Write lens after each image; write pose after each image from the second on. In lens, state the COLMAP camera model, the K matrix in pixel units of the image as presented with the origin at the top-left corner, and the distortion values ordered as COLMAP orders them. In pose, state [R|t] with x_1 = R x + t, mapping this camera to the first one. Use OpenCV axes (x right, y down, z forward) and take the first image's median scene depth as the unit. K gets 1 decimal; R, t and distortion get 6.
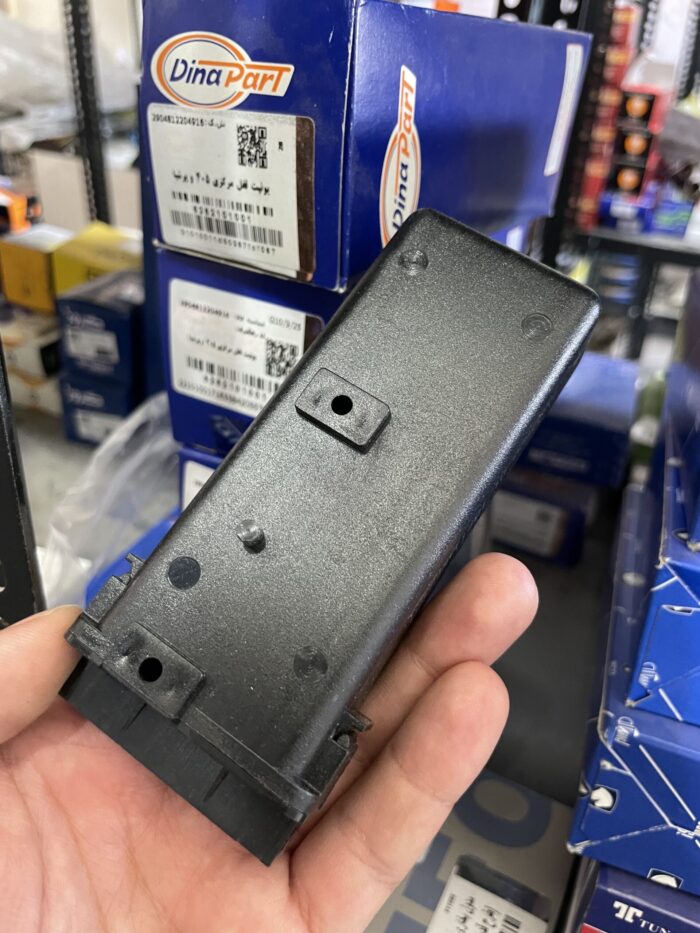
lens RADIAL K [[723.7, 0, 350.0], [0, 723.7, 466.5], [0, 0, 1]] dist [0.017890, -0.084718]
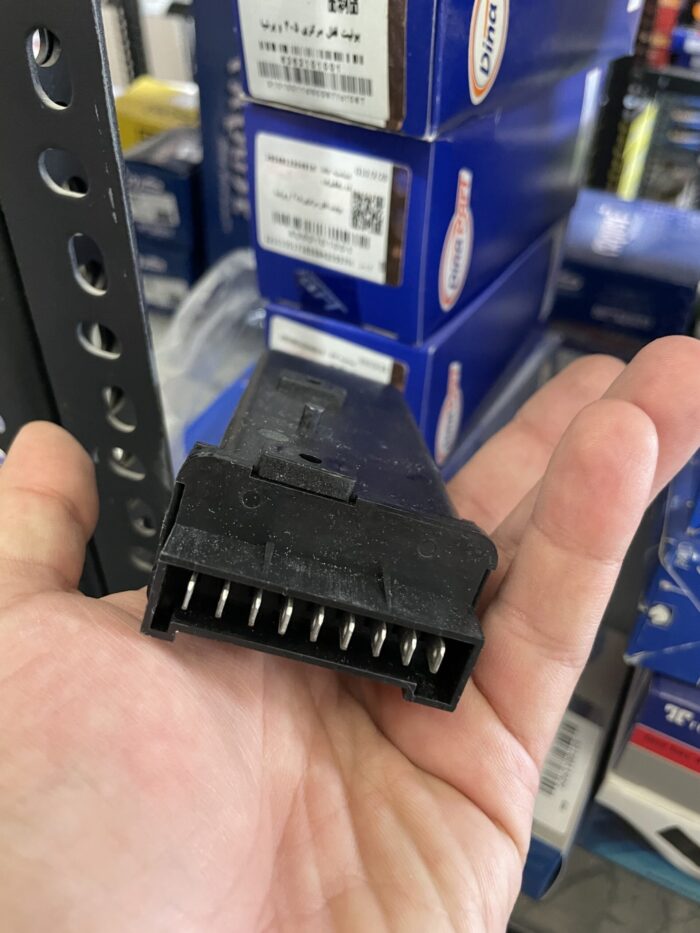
lens RADIAL K [[723.7, 0, 350.0], [0, 723.7, 466.5], [0, 0, 1]] dist [0.017890, -0.084718]
pose [[0.997994, -0.004390, -0.063156, -0.061014], [0.015666, 0.983691, 0.179183, 0.027555], [0.061339, -0.179813, 0.981787, -0.094544]]
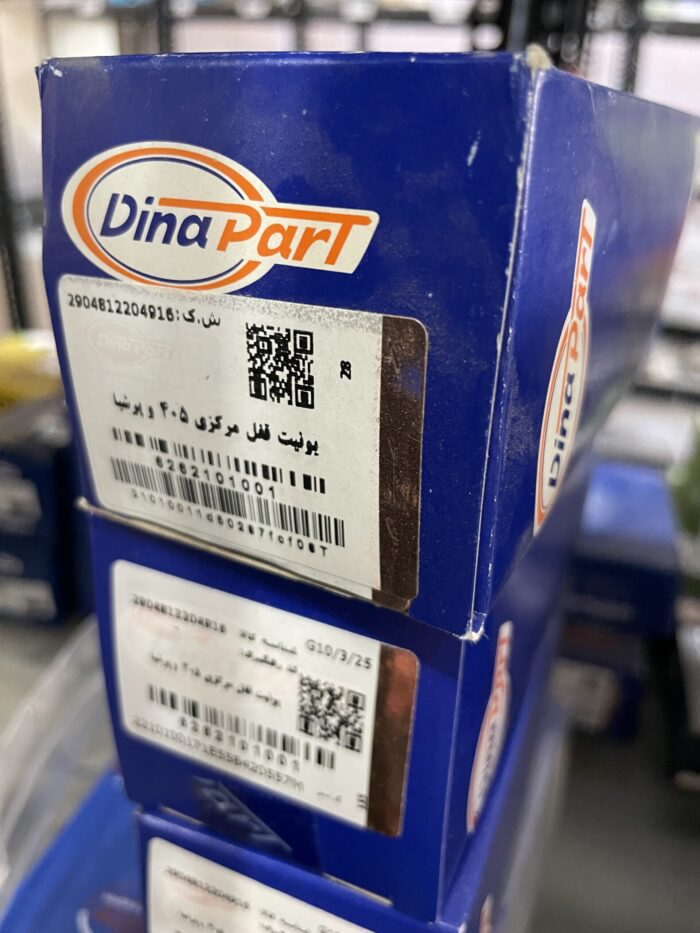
lens RADIAL K [[731.2, 0, 352.0], [0, 731.2, 438.2], [0, 0, 1]] dist [0.030245, -0.093066]
pose [[0.994309, -0.062590, 0.086207, -0.124473], [0.072654, 0.990227, -0.119042, -0.311107], [-0.077914, 0.124628, 0.989140, 0.483351]]
